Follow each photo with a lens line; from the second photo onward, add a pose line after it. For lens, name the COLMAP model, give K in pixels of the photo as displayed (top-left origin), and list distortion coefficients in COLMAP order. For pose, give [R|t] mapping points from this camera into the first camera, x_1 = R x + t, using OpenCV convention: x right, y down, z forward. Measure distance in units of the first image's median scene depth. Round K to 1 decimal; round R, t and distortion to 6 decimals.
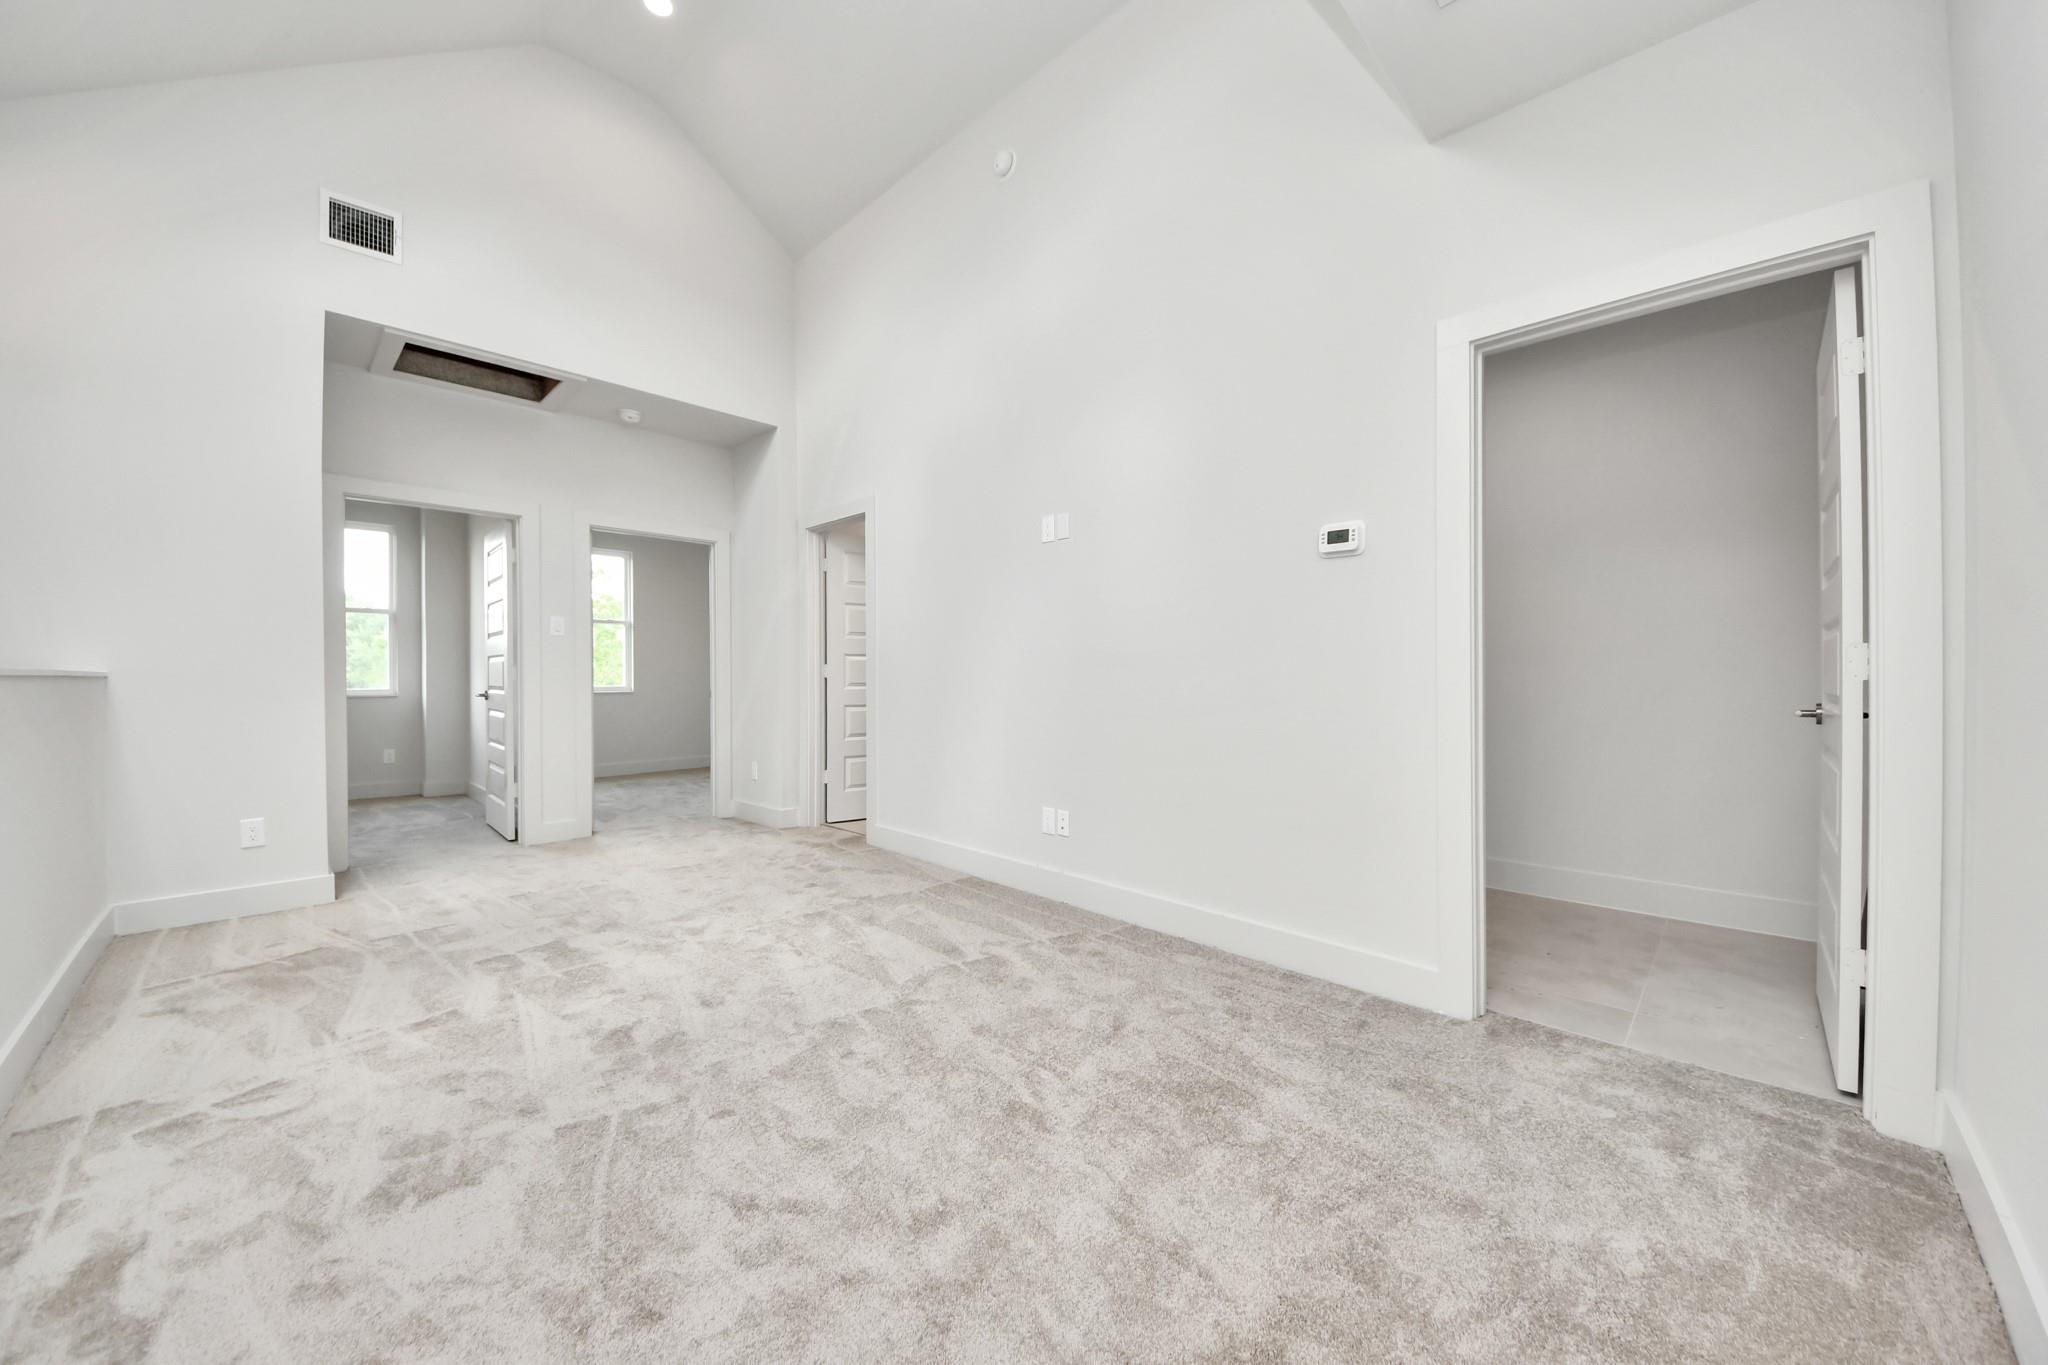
lens RADIAL K [[743.5, 0, 1020.6], [0, 743.5, 676.8], [0, 0, 1]] dist [0.000494, -0.010363]
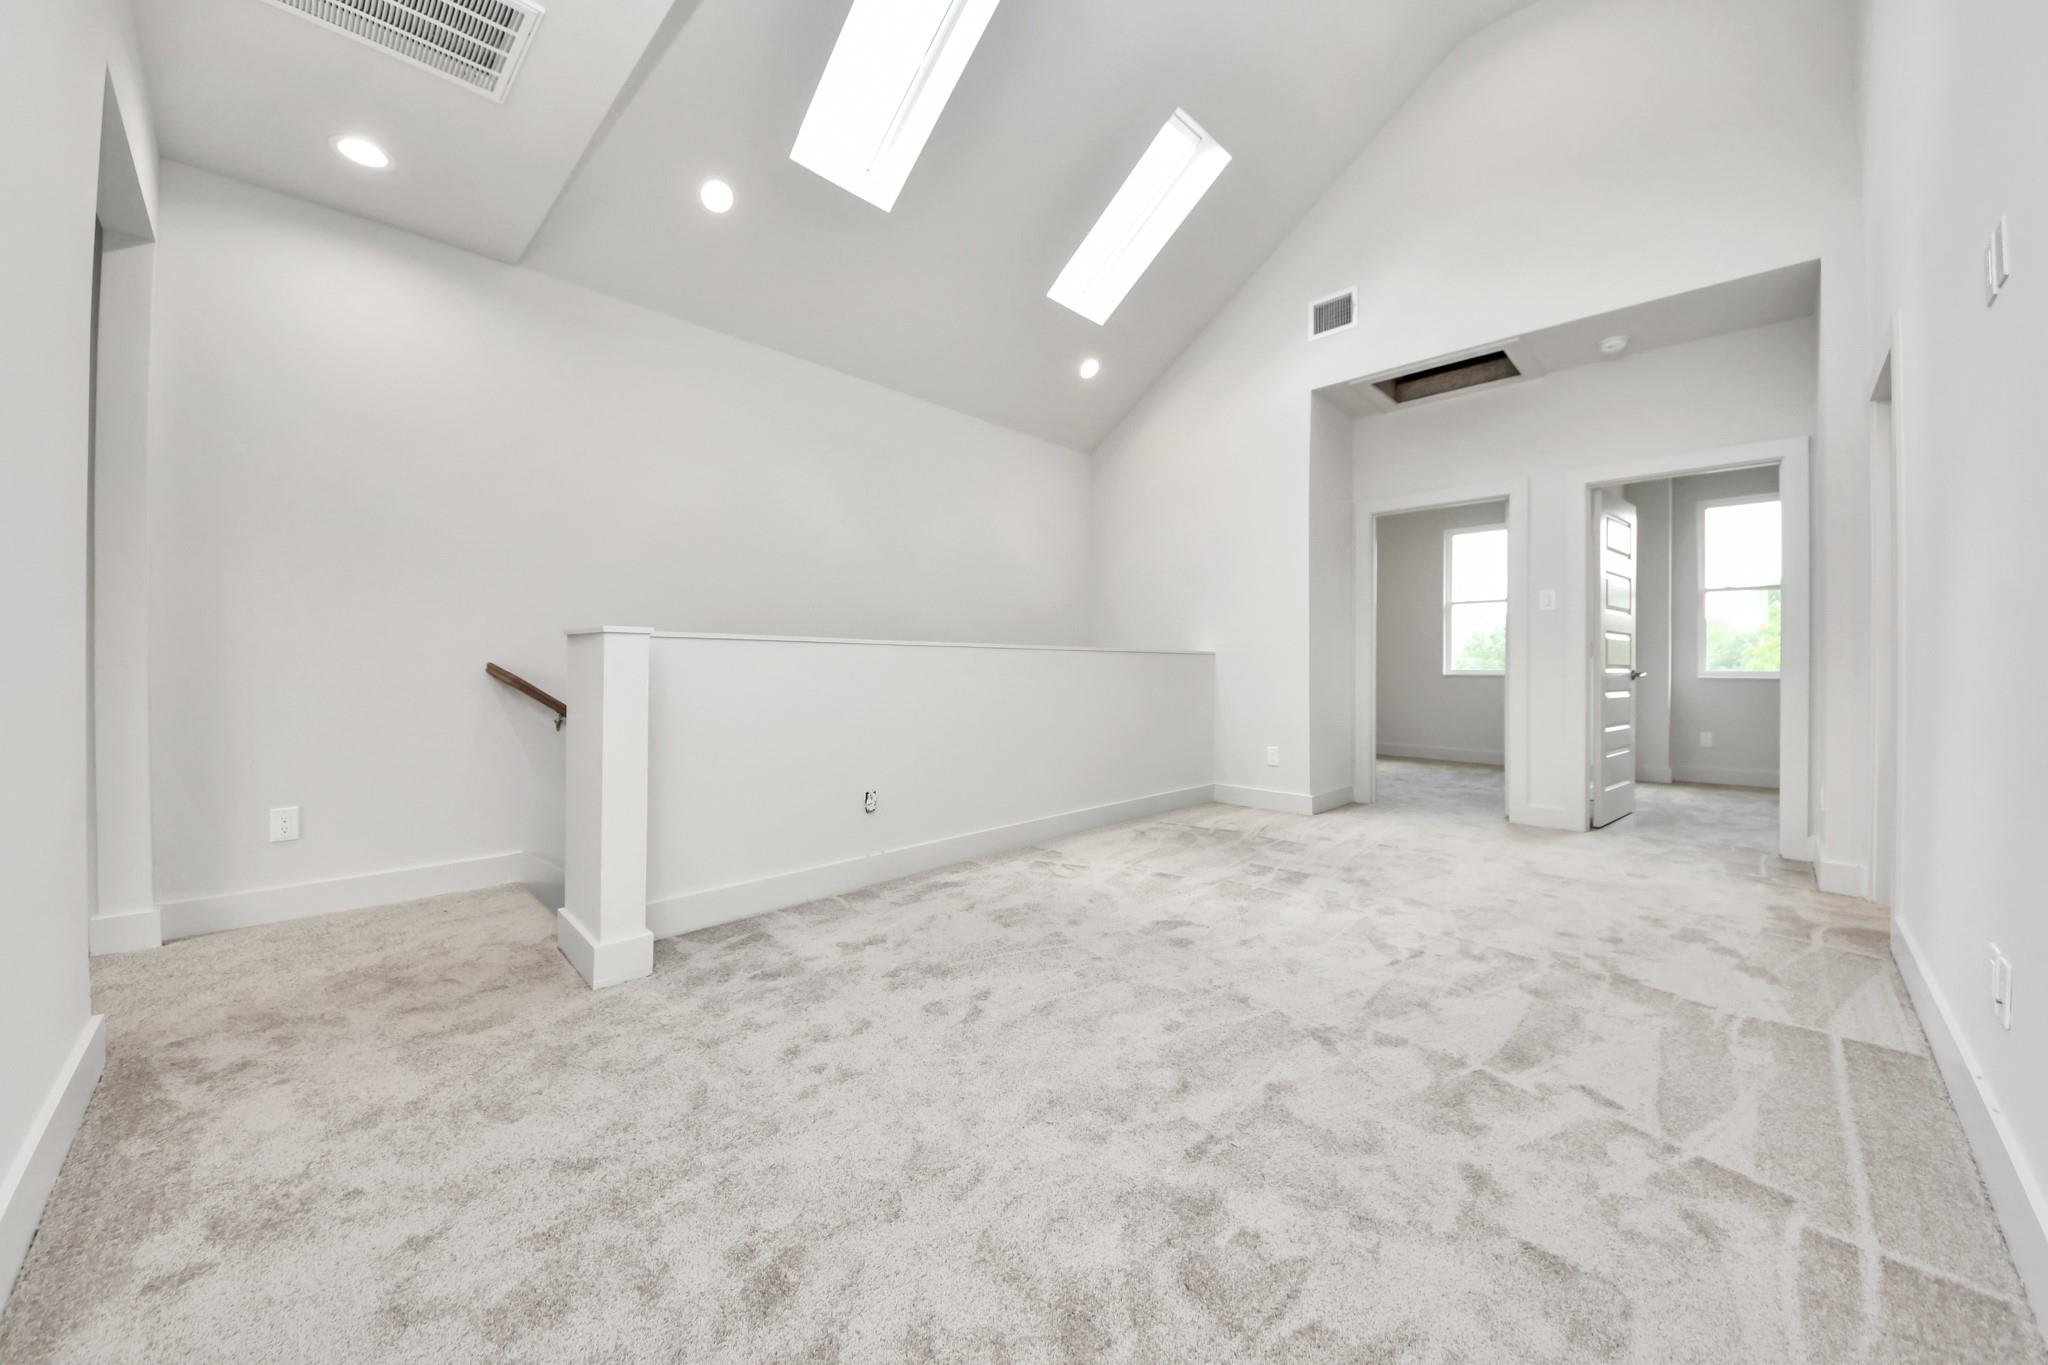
lens RADIAL K [[743.5, 0, 1020.6], [0, 743.5, 676.8], [0, 0, 1]] dist [0.000494, -0.010363]
pose [[-0.039615, 0.016011, -0.999087, 0.535607], [-0.009410, 0.999821, 0.016396, 0.028966], [0.999171, 0.010051, -0.039457, 0.564835]]
